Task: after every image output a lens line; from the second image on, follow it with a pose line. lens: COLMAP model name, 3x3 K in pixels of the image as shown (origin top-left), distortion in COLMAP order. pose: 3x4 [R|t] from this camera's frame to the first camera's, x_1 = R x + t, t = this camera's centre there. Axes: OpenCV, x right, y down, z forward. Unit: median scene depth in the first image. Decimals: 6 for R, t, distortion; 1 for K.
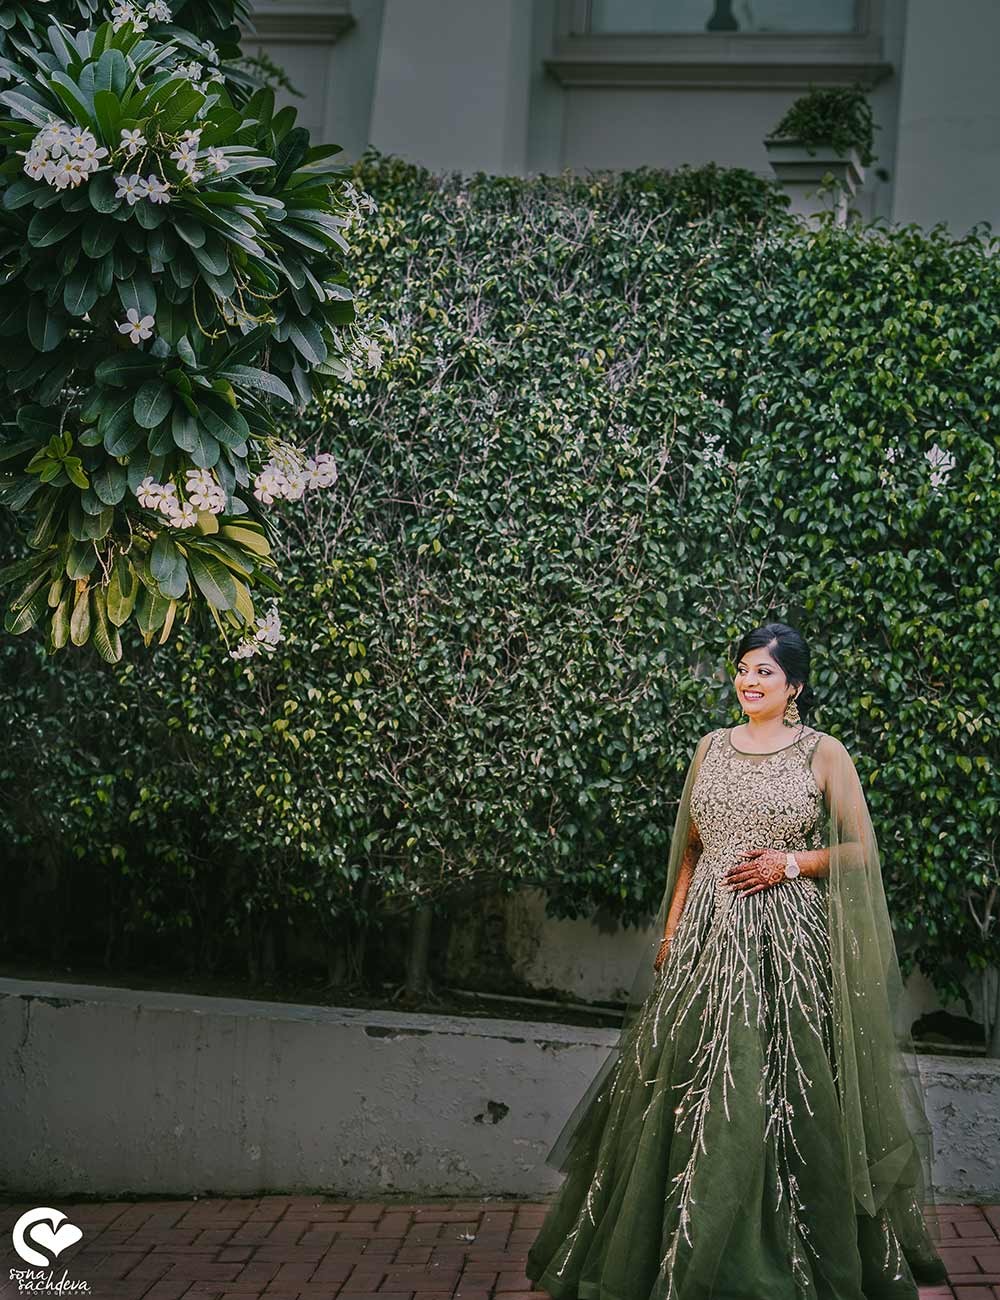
lens RADIAL K [[5641.5, 0, 500.0], [0, 5641.5, 647.8], [0, 0, 1]] dist [0.016642, 0.000000]
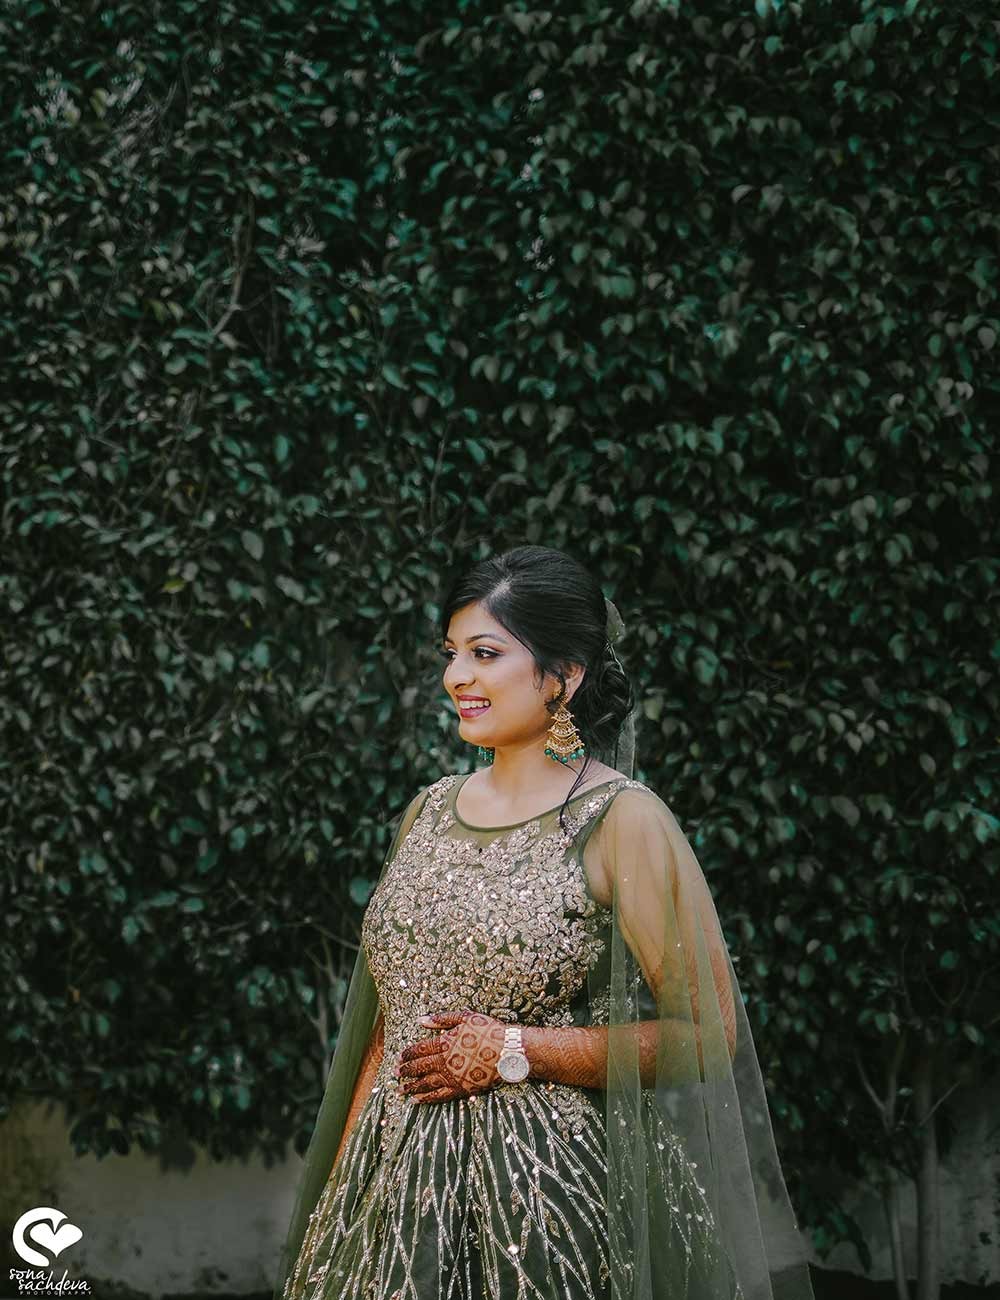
lens RADIAL K [[5641.5, 0, 503.3], [0, 5641.5, 658.8], [0, 0, 1]] dist [0.016642, 0.000000]
pose [[0.989062, -0.073536, 0.127866, -0.016821], [0.075040, 0.997156, -0.006982, 0.007623], [-0.126989, 0.016501, 0.991767, 0.470748]]
